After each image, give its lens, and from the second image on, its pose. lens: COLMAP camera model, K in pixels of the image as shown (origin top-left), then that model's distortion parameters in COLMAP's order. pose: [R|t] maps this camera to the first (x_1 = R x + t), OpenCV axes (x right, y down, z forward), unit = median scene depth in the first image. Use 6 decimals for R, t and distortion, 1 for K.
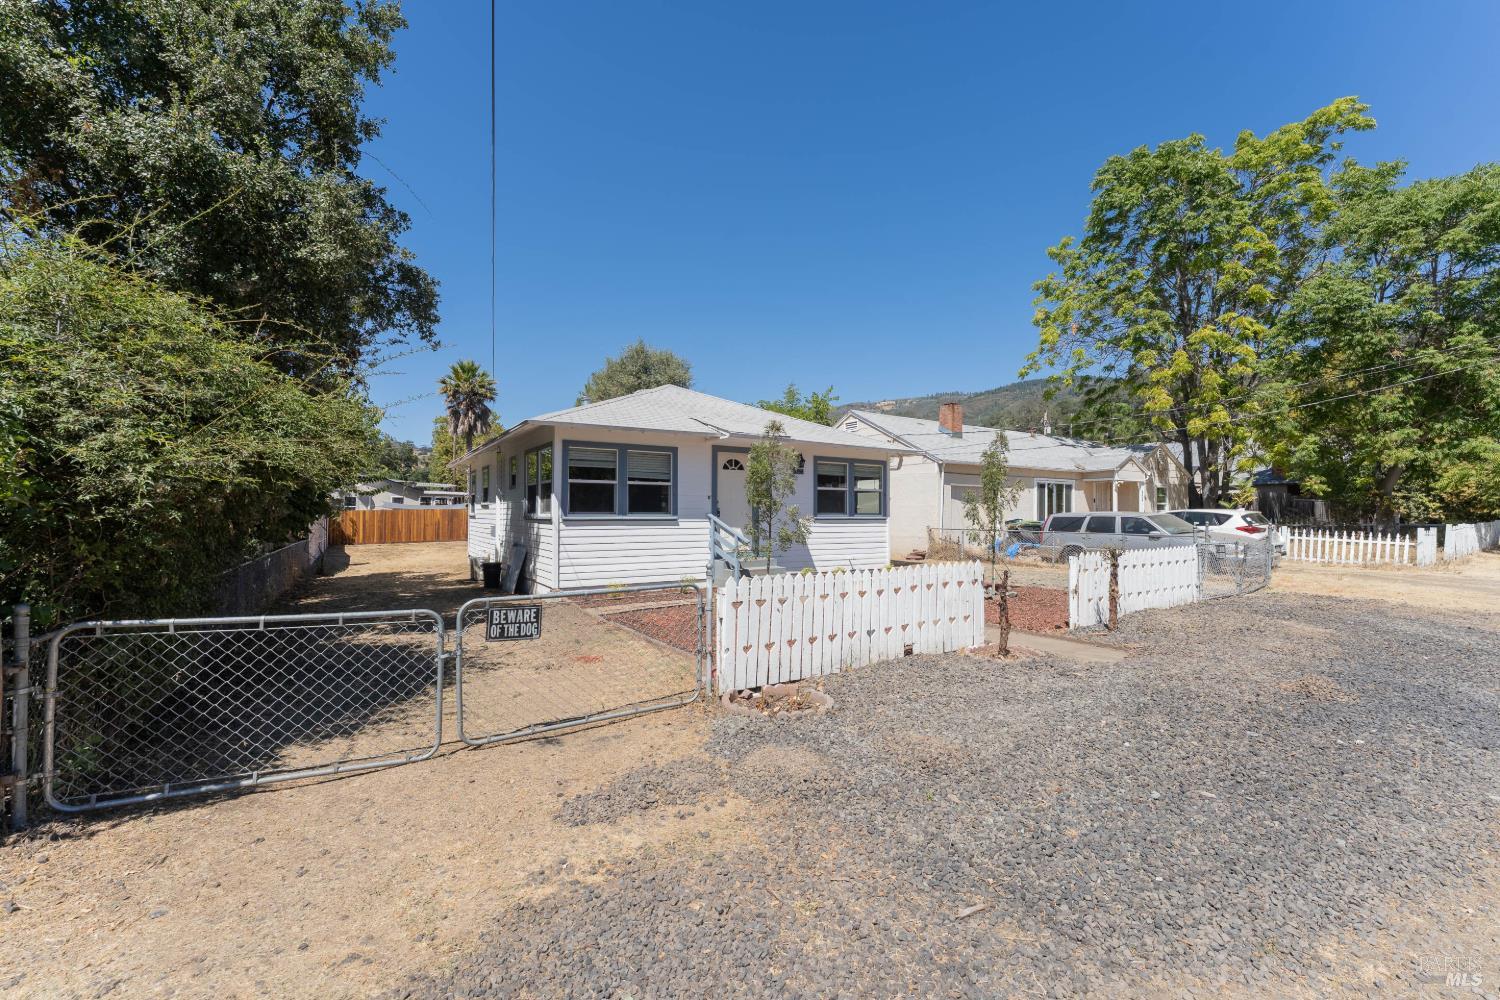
lens RADIAL K [[613.9, 0, 754.1], [0, 613.9, 518.7], [0, 0, 1]] dist [-0.000075, -0.000064]
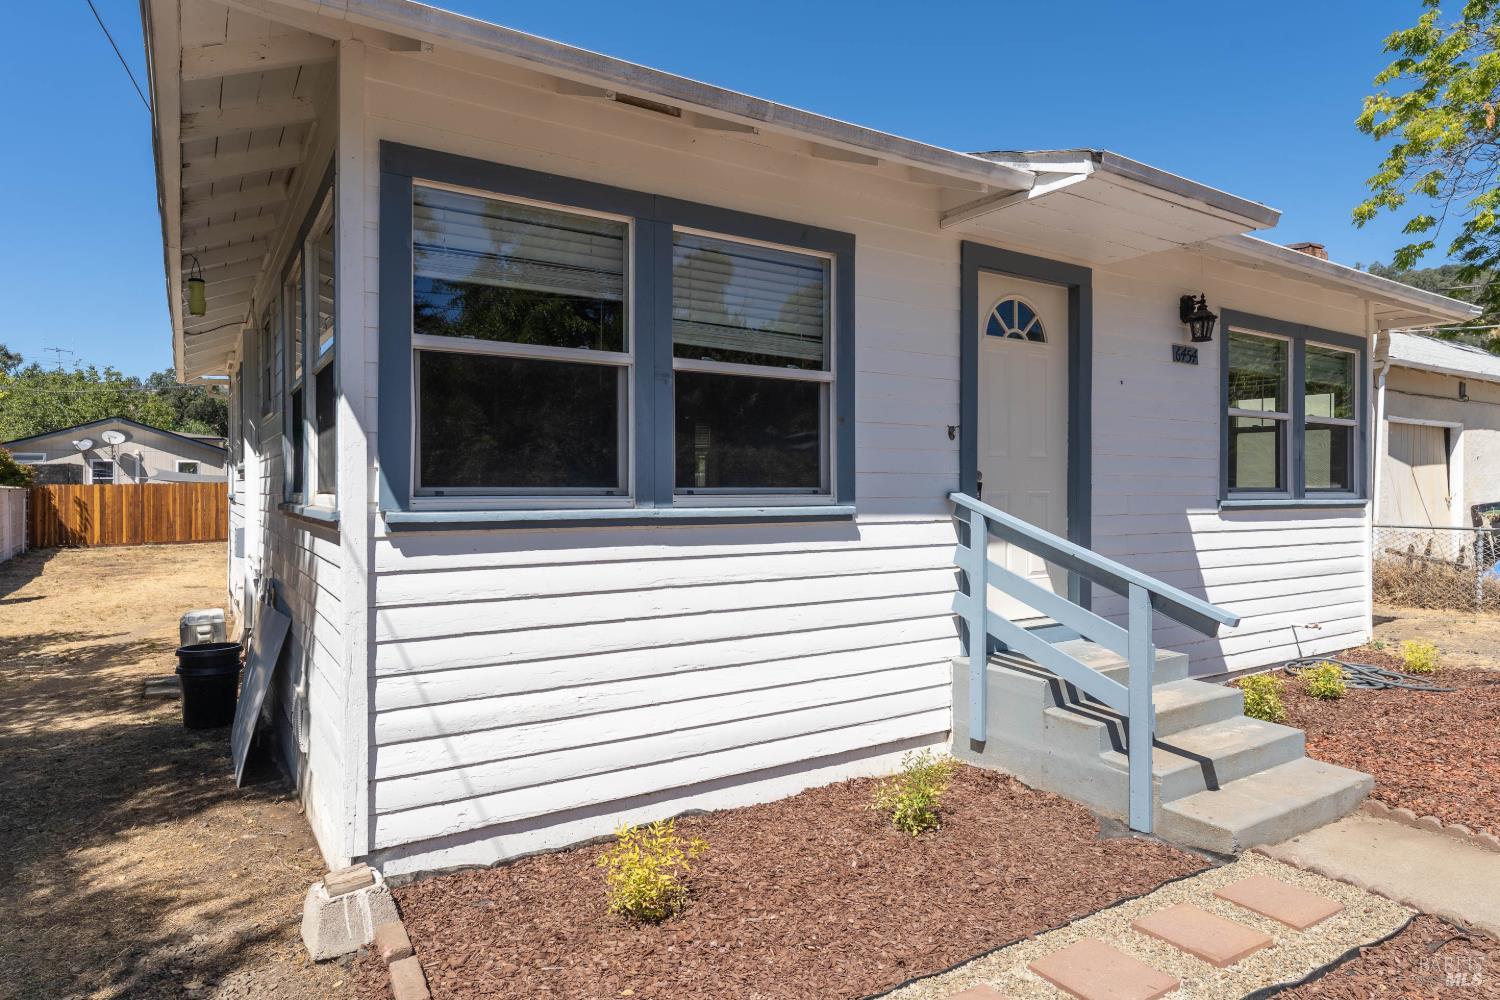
lens RADIAL K [[874.4, 0, 750.0], [0, 874.4, 500.0], [0, 0, 1]] dist [-0.000477, -0.000627]
pose [[0.999996, -0.002842, 0.000757, -0.152326], [0.002838, 0.999981, 0.005412, -0.006785], [-0.000773, -0.005409, 0.999985, 0.570772]]
